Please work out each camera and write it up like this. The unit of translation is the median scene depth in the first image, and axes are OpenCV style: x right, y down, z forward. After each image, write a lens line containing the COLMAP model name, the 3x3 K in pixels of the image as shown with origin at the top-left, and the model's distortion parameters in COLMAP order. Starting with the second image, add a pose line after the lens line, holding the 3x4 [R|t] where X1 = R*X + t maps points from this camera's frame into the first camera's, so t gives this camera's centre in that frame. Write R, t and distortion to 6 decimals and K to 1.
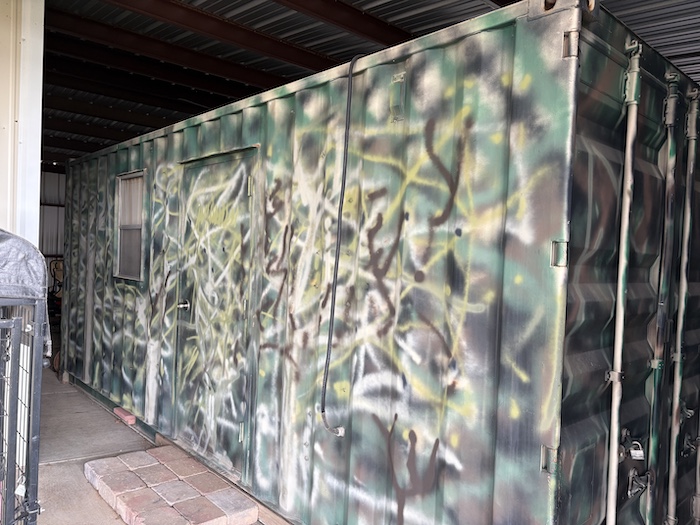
lens RADIAL K [[530.2, 0, 349.6], [0, 530.2, 262.6], [0, 0, 1]] dist [0.044670, -0.000238]
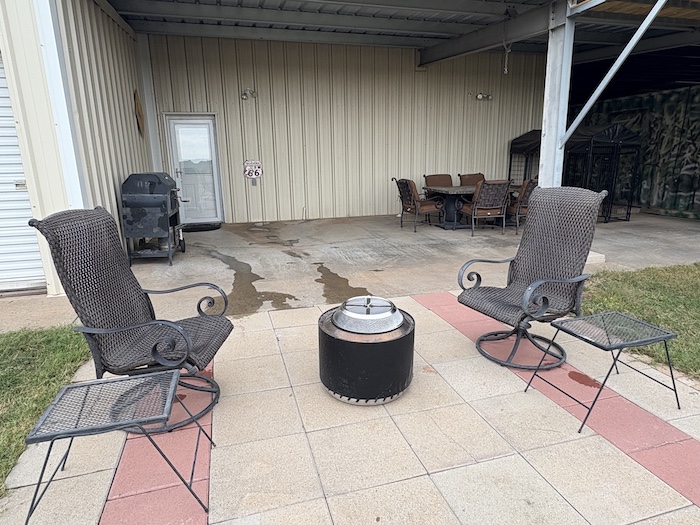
lens RADIAL K [[429.7, 0, 350.8], [0, 429.7, 262.6], [0, 0, 1]] dist [-0.005614, -0.001049]
pose [[0.899292, 0.053923, -0.434013, -0.772881], [0.038225, 0.978882, 0.200822, 0.164859], [0.435676, -0.197187, 0.878239, -3.008666]]
